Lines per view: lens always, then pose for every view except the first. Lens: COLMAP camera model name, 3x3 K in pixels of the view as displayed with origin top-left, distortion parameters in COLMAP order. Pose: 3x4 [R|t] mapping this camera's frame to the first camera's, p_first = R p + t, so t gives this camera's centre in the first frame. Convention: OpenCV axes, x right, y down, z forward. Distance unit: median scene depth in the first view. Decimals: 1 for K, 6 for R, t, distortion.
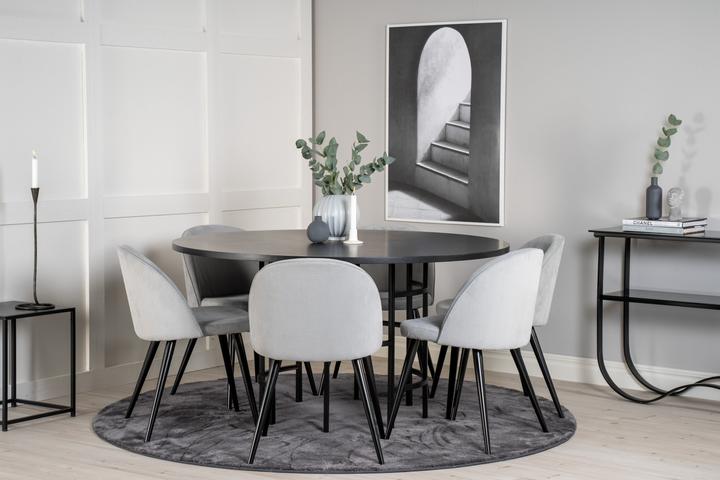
lens RADIAL K [[1537.7, 0, 360.0], [0, 1537.7, 240.0], [0, 0, 1]] dist [-0.006000, -0.000683]
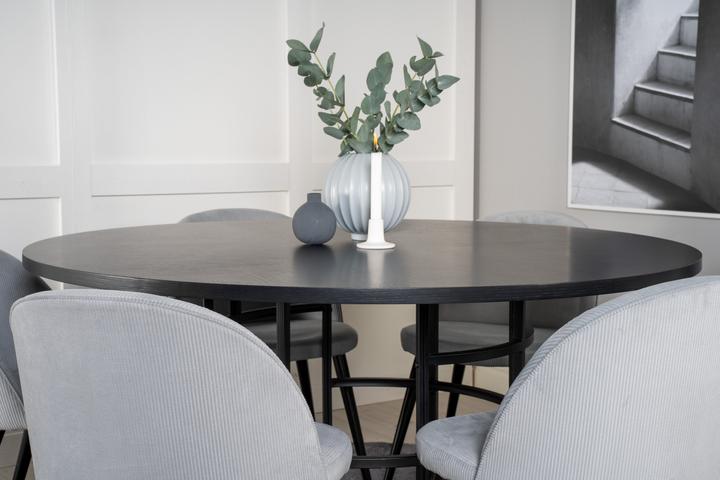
lens RADIAL K [[1097.8, 0, 360.0], [0, 1097.8, 240.0], [0, 0, 1]] dist [0.069565, 0.106130]
pose [[0.944163, 0.025995, -0.328453, 0.091073], [-0.021570, 0.999621, 0.017107, -0.005271], [0.328773, -0.009067, 0.944365, 0.542042]]
